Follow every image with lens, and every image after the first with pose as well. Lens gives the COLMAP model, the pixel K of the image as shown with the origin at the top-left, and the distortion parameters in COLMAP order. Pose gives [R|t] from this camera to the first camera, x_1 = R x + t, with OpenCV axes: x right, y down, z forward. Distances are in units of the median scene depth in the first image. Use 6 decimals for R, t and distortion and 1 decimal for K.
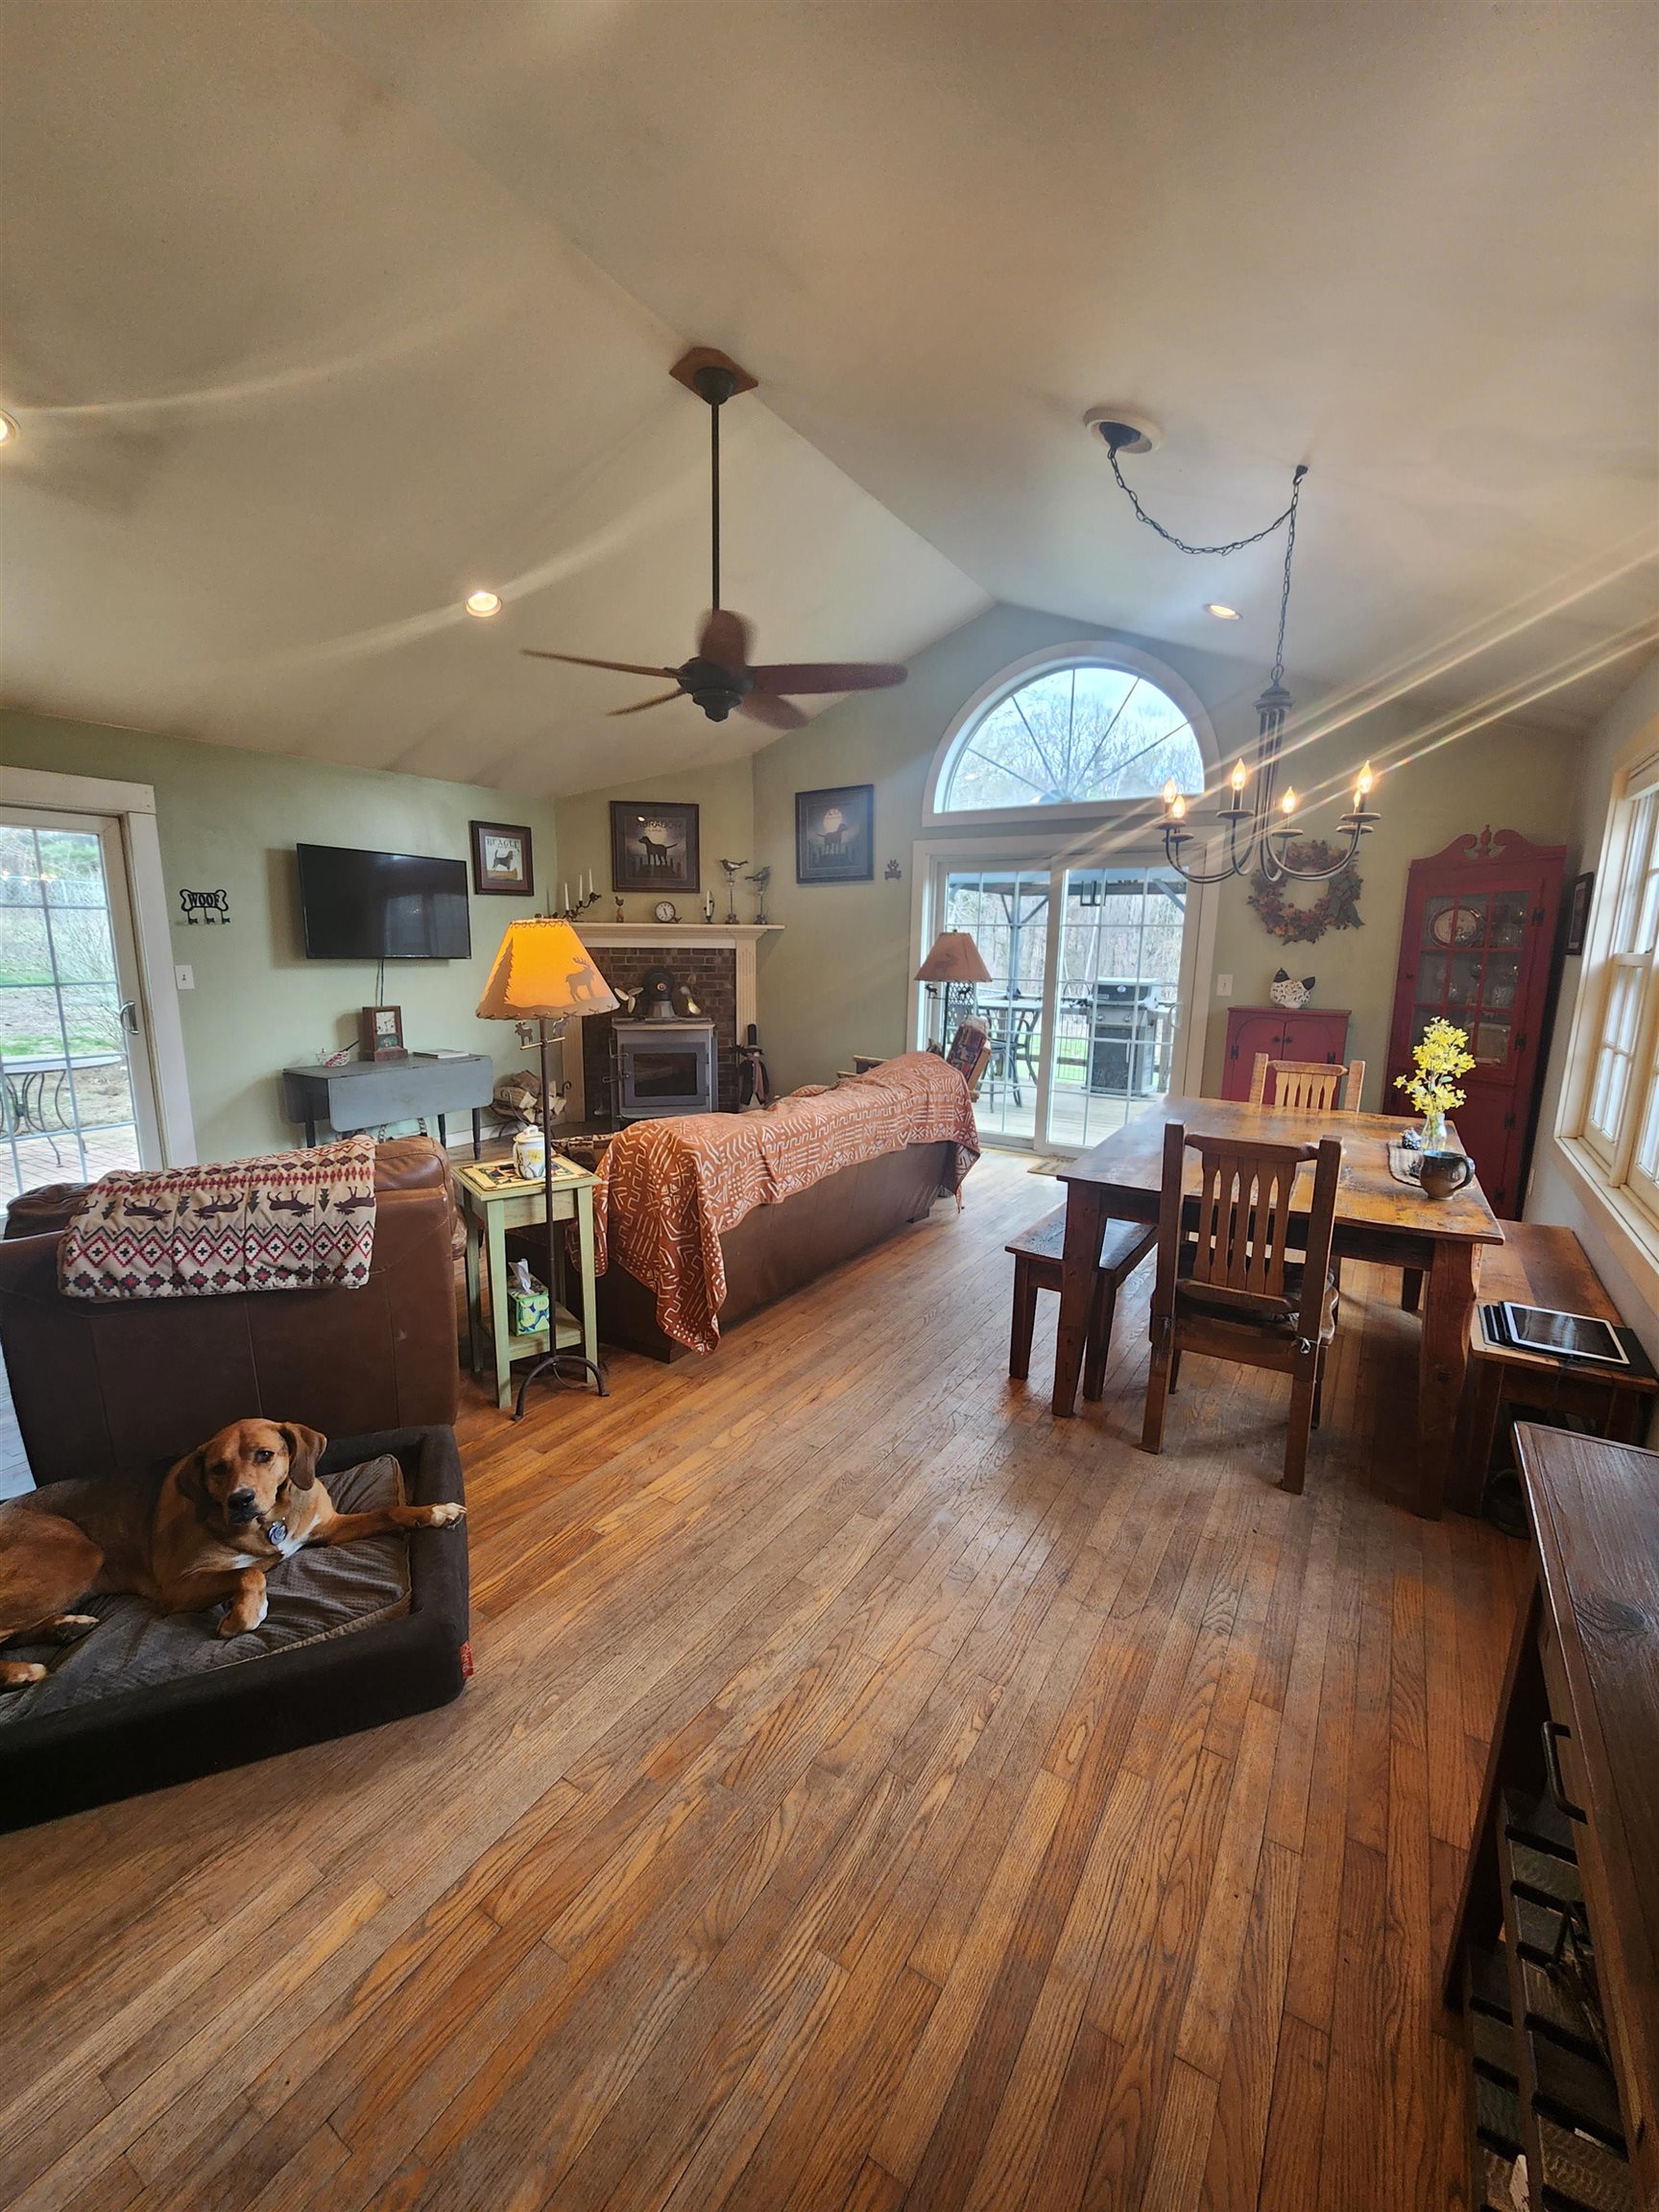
lens RADIAL K [[897.2, 0, 808.7], [0, 897.2, 1107.7], [0, 0, 1]] dist [-0.001154, -0.003660]
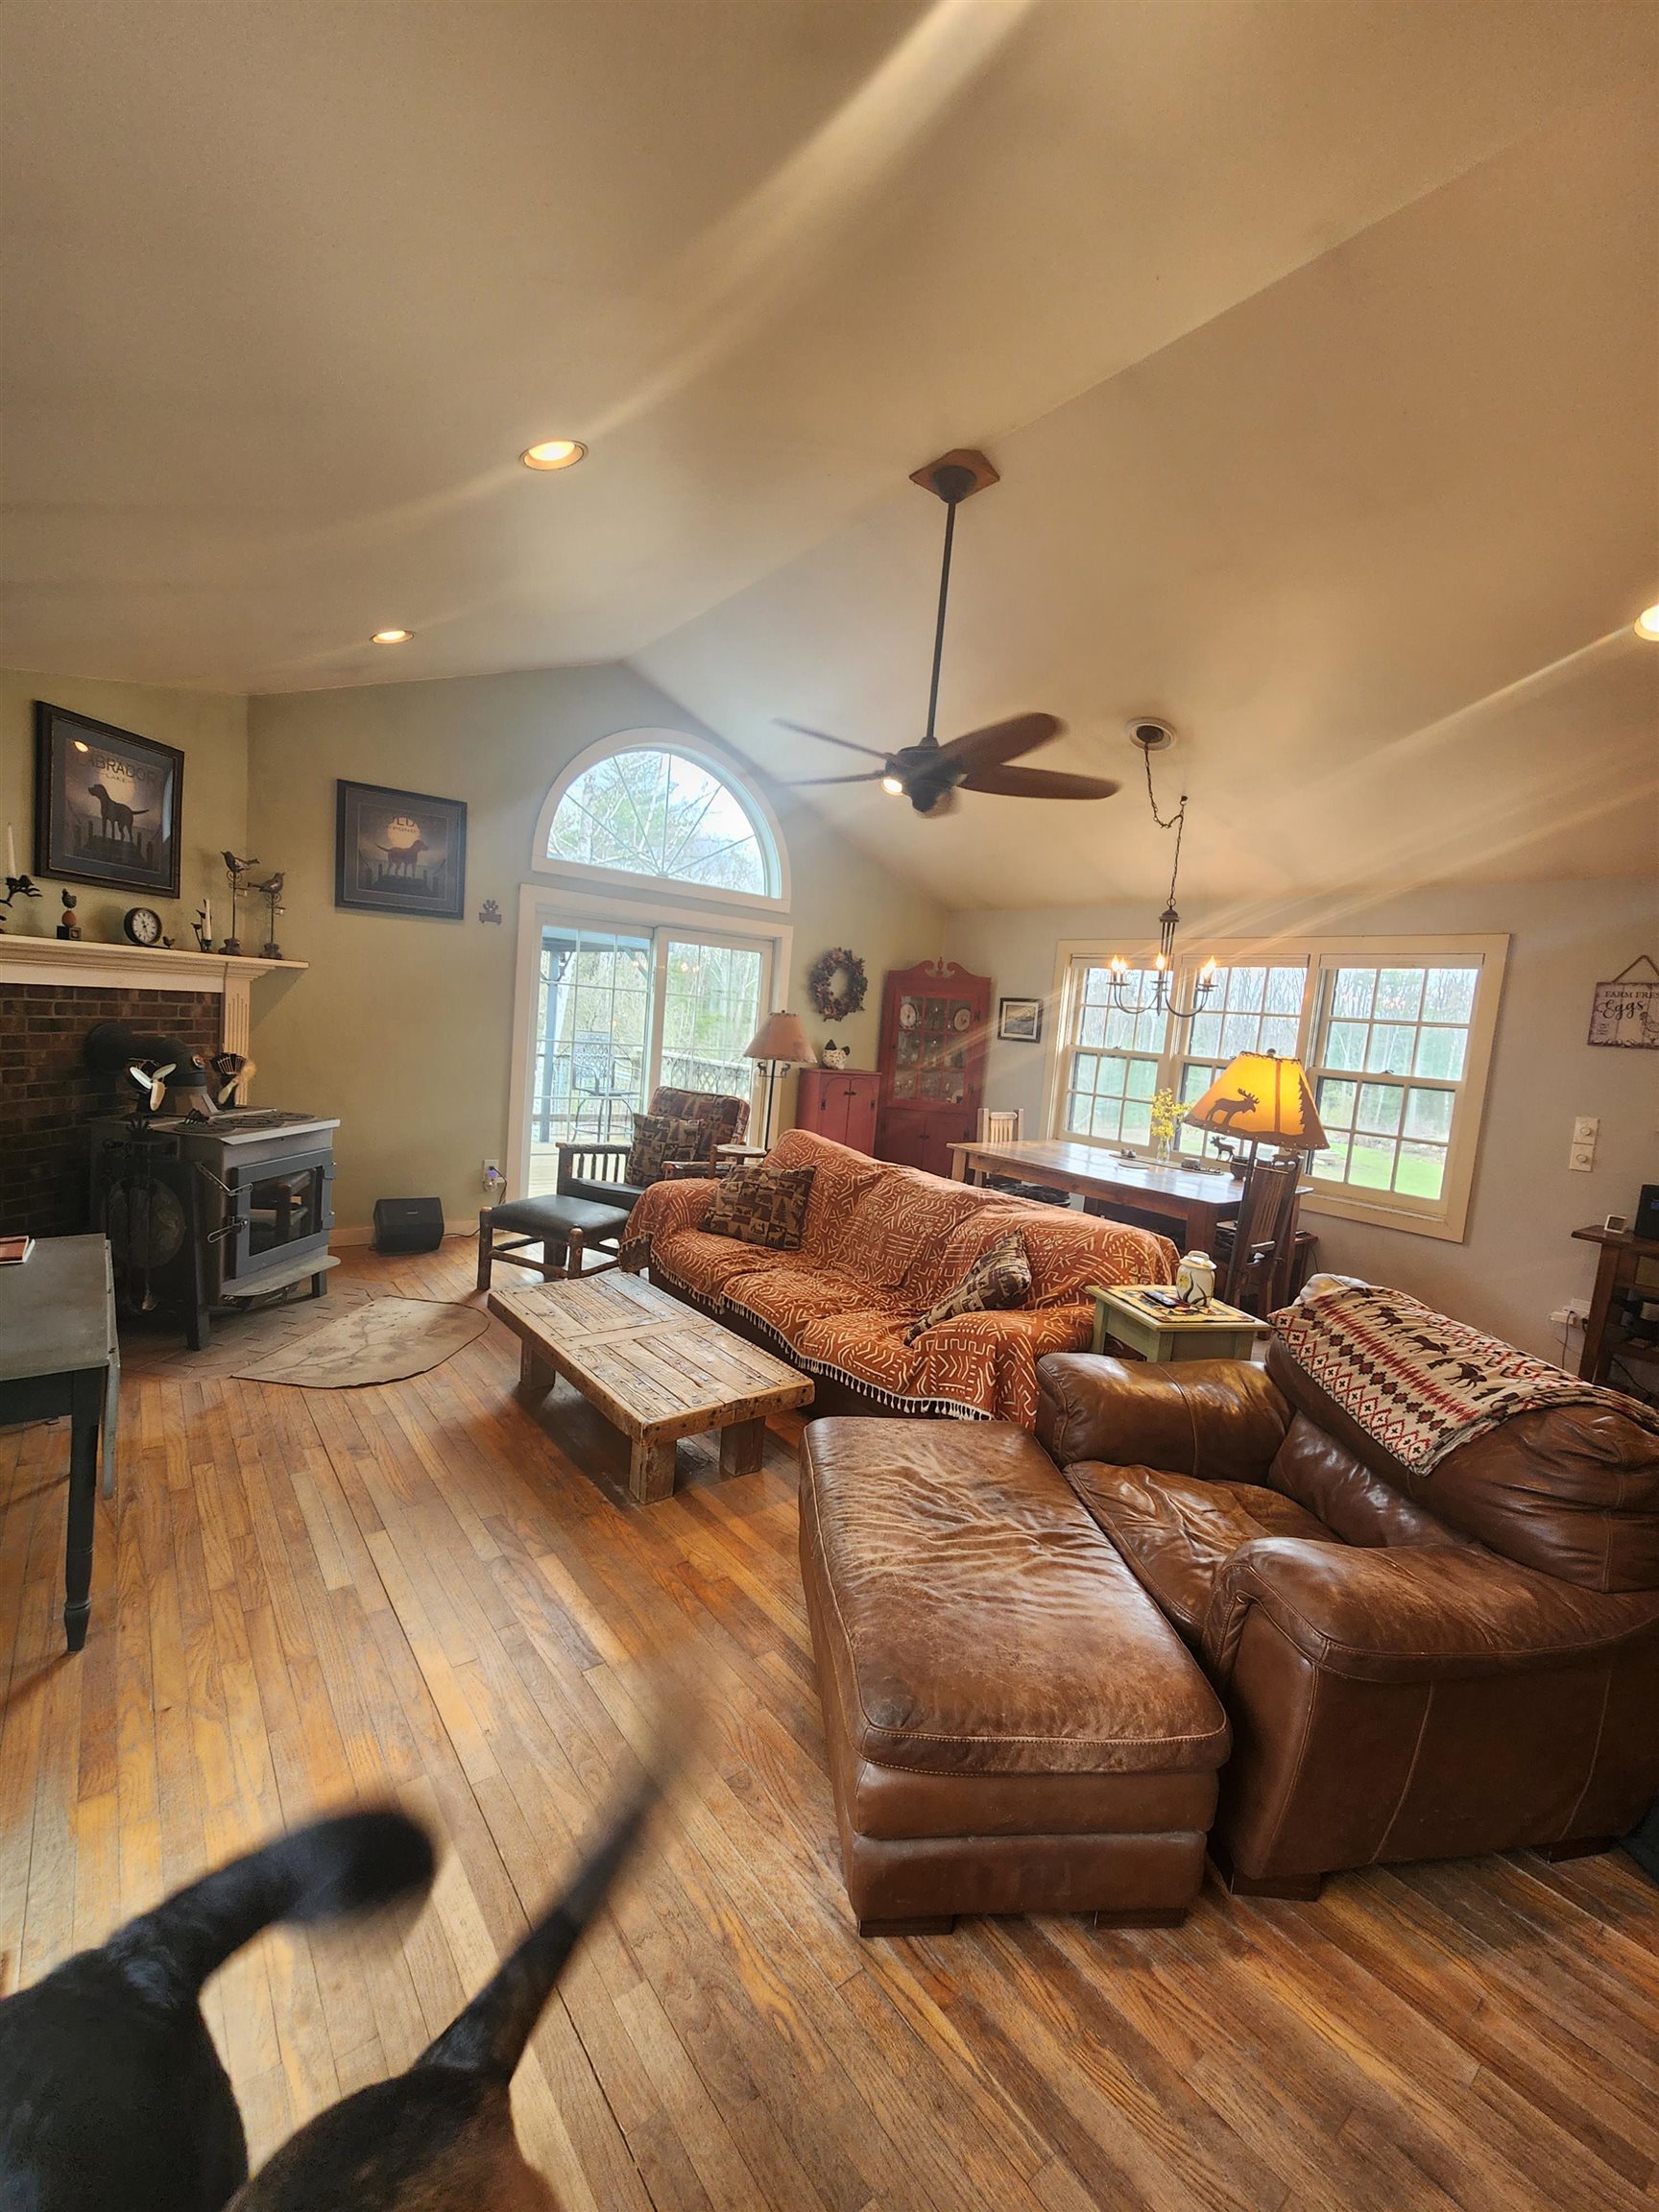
lens RADIAL K [[916.0, 0, 826.3], [0, 916.0, 1099.6], [0, 0, 1]] dist [0.001246, -0.002637]
pose [[0.323528, -0.074328, 0.943295, -0.597910], [0.095340, 0.994397, 0.045656, -0.099903], [-0.941403, 0.075163, 0.328802, 0.433163]]
